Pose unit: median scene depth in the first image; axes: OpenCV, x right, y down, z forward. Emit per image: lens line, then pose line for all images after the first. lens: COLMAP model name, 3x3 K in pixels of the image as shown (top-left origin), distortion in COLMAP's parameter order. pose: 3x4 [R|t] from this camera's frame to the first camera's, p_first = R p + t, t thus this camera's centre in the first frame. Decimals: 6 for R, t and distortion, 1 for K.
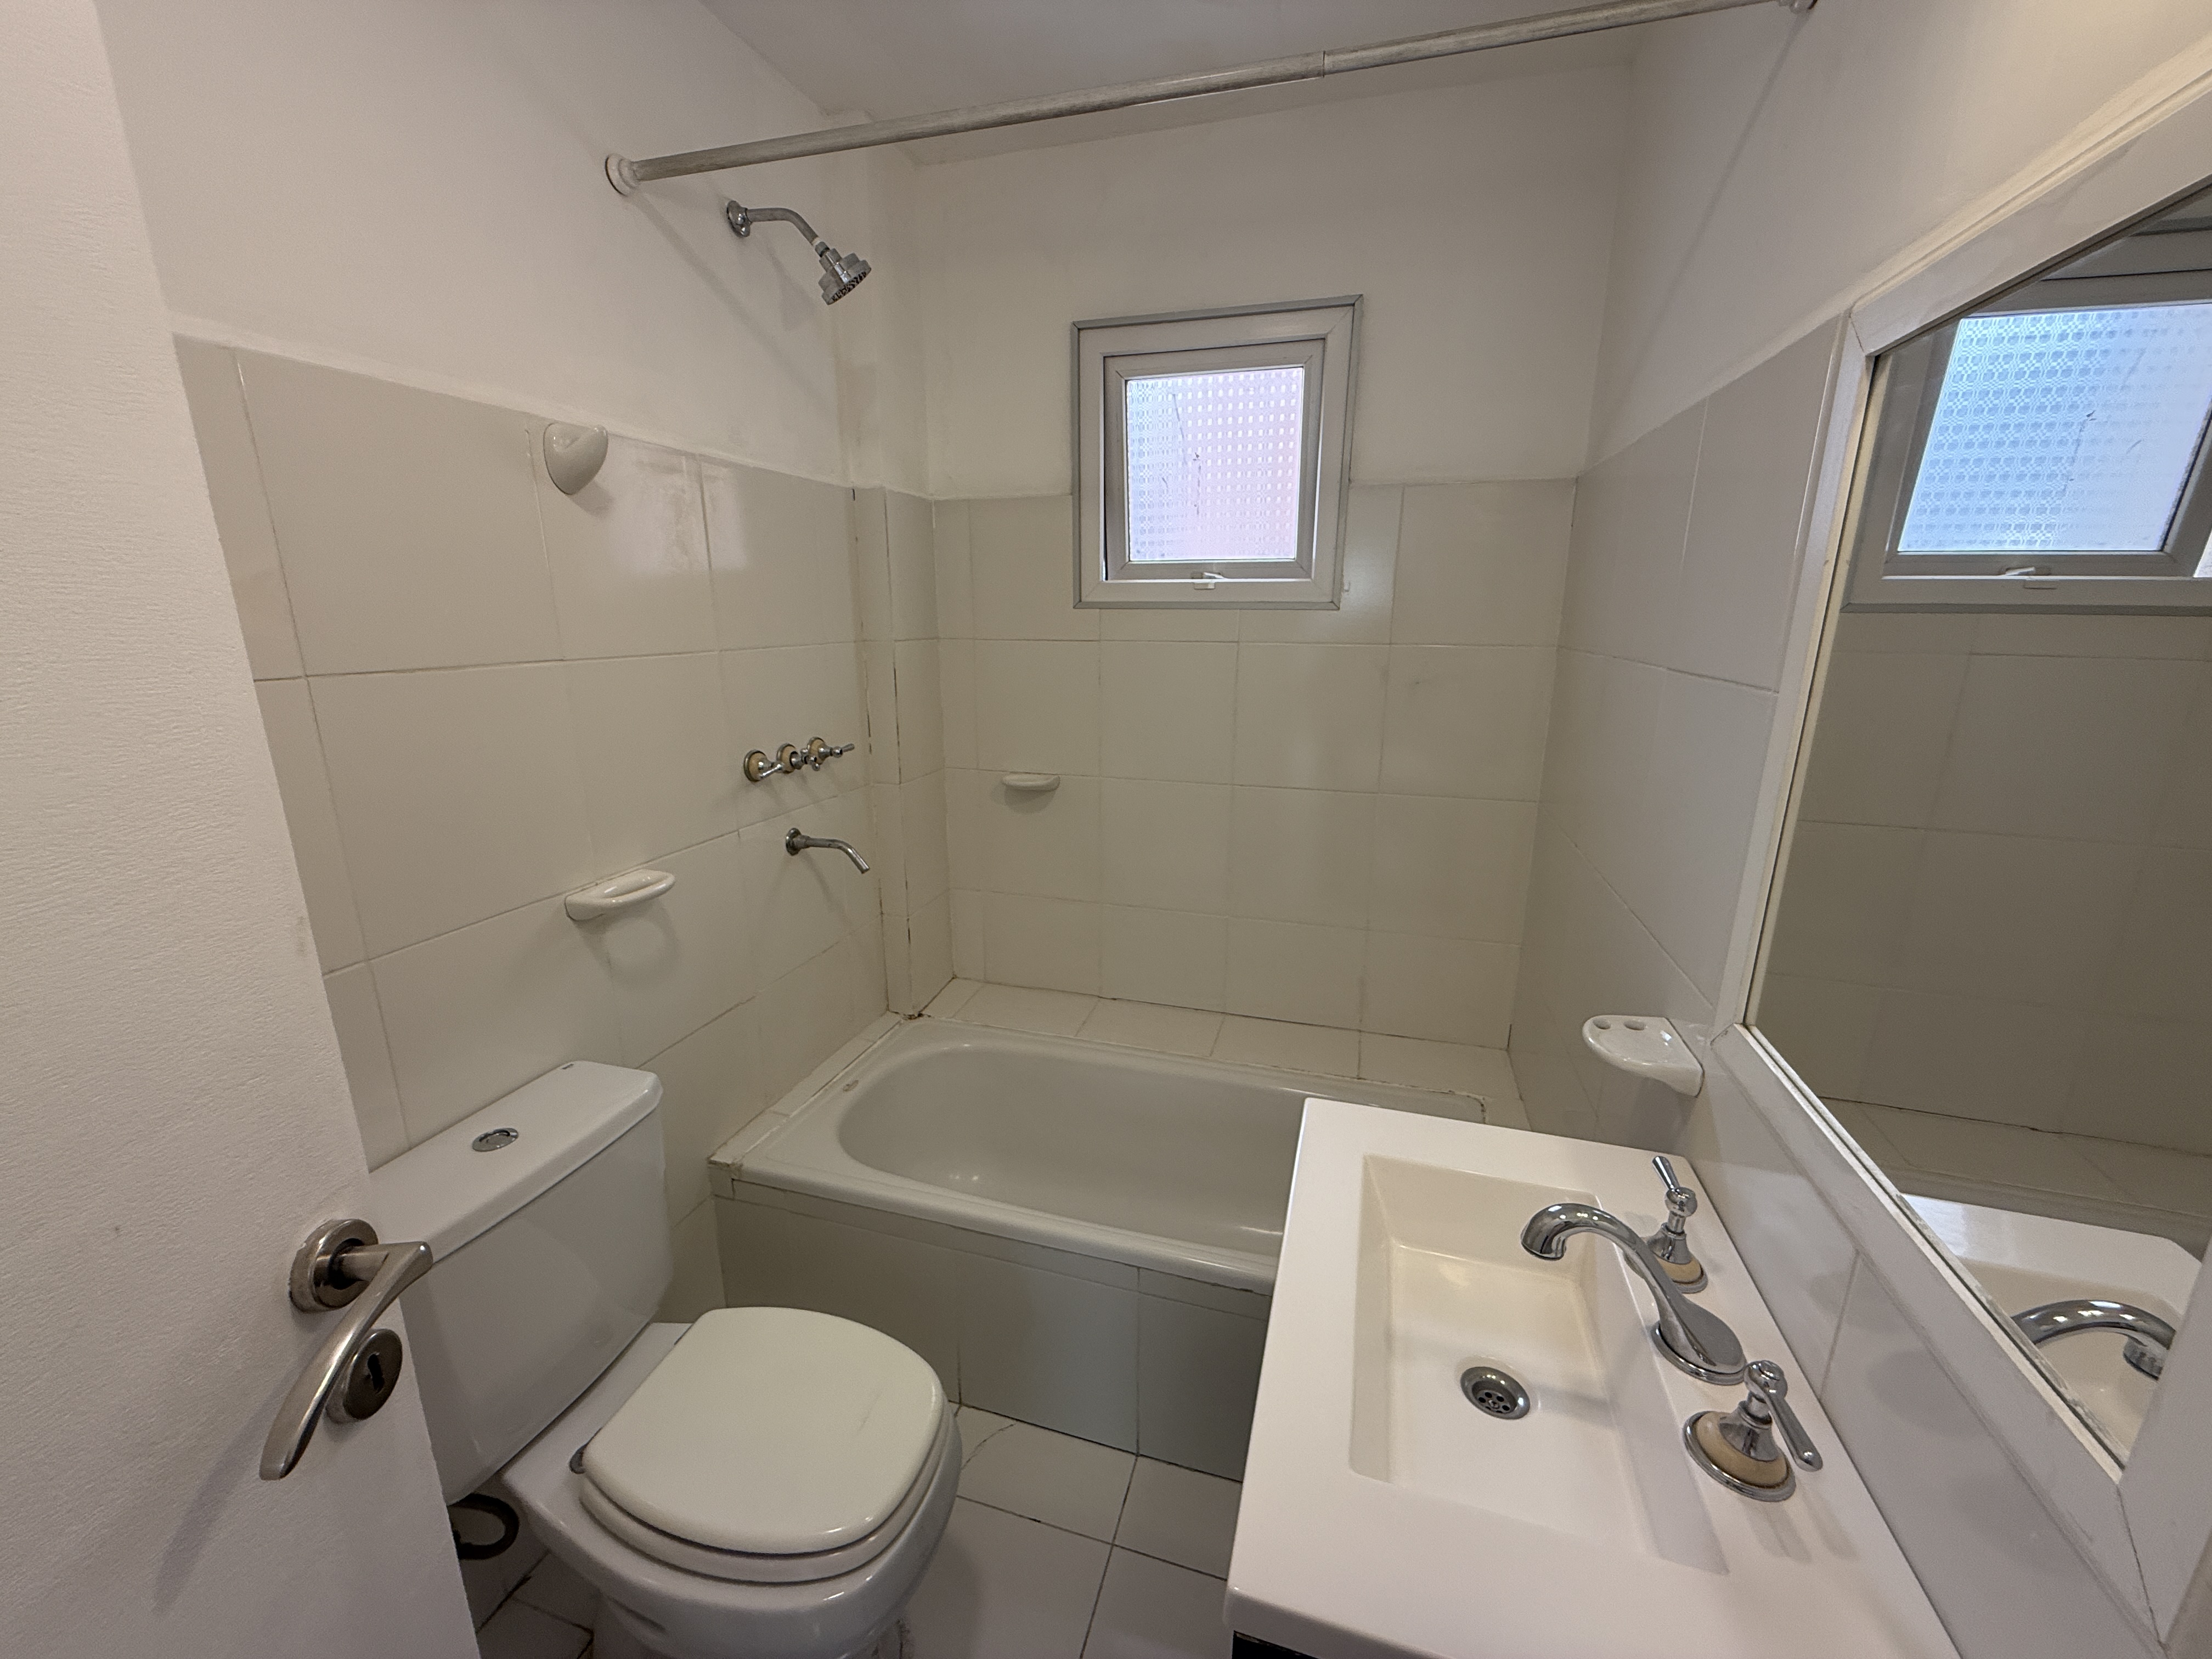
lens RADIAL K [[880.9, 0, 1098.4], [0, 880.9, 829.7], [0, 0, 1]] dist [0.000584, 0.000076]
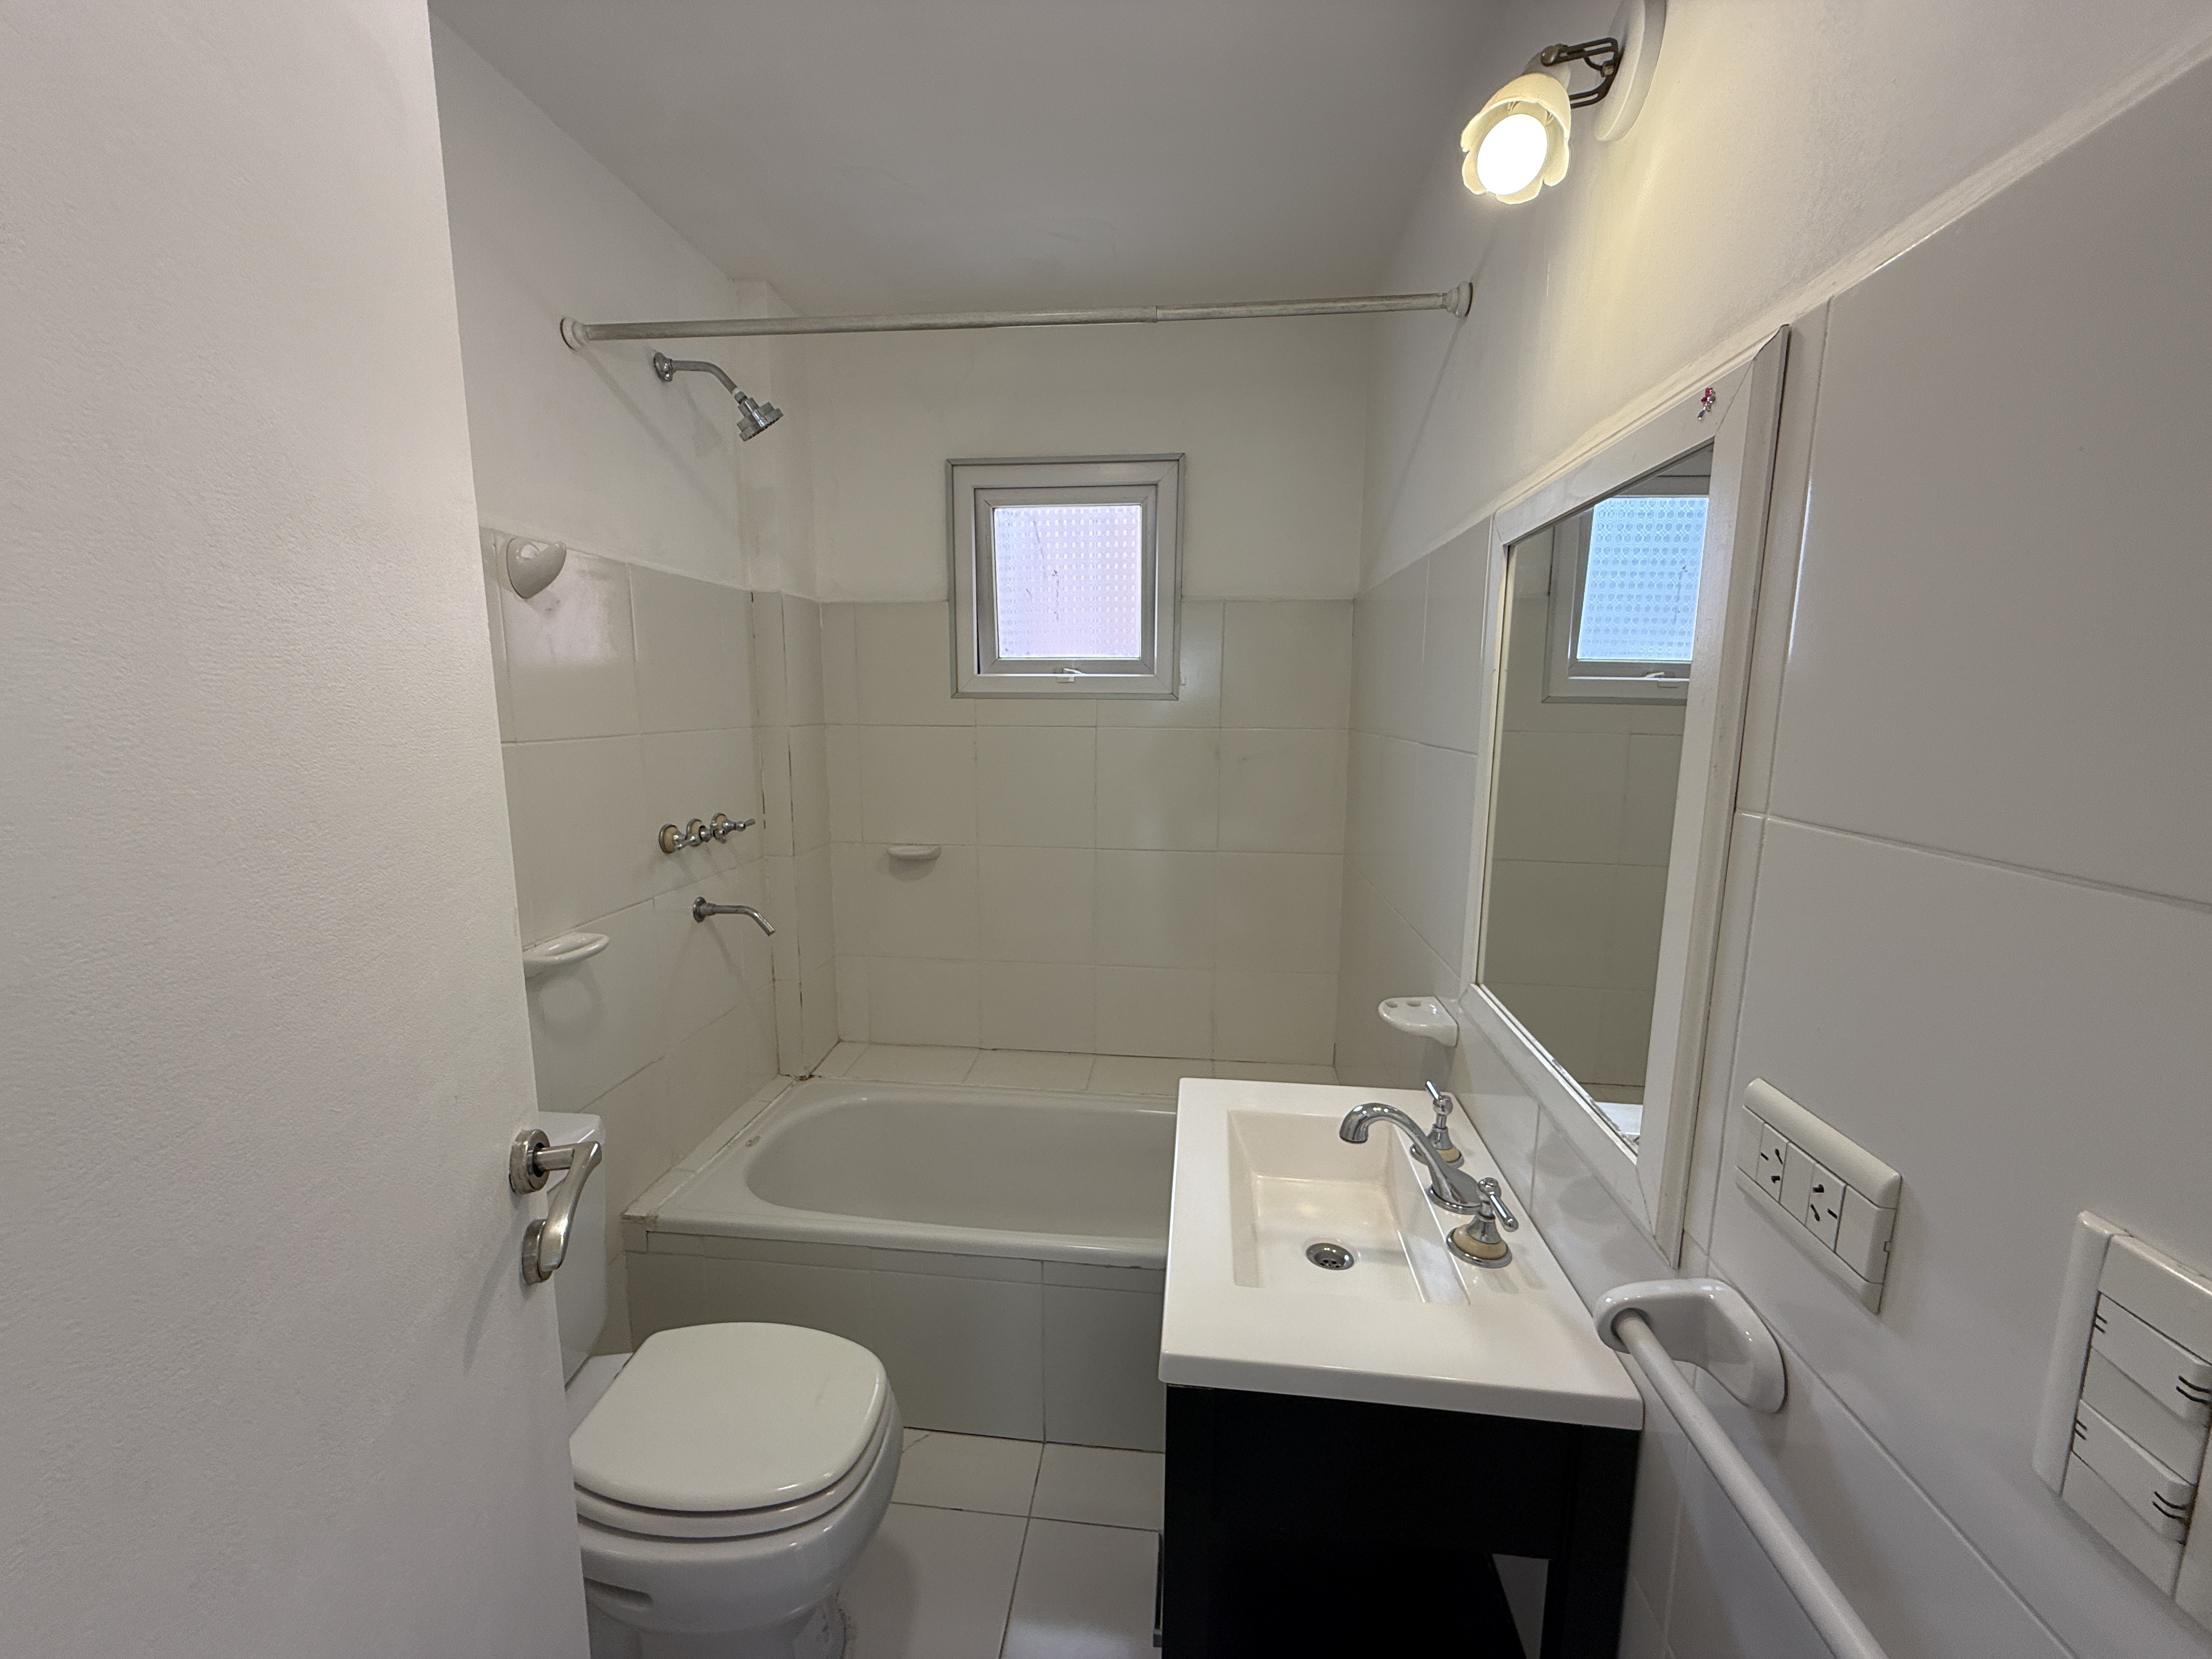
lens RADIAL K [[880.9, 0, 1098.4], [0, 880.9, 829.7], [0, 0, 1]] dist [0.000584, 0.000076]
pose [[0.983164, -0.023116, 0.181259, -0.070469], [0.040730, 0.994733, -0.094062, 0.044081], [-0.178130, 0.099861, 0.978927, -0.175950]]
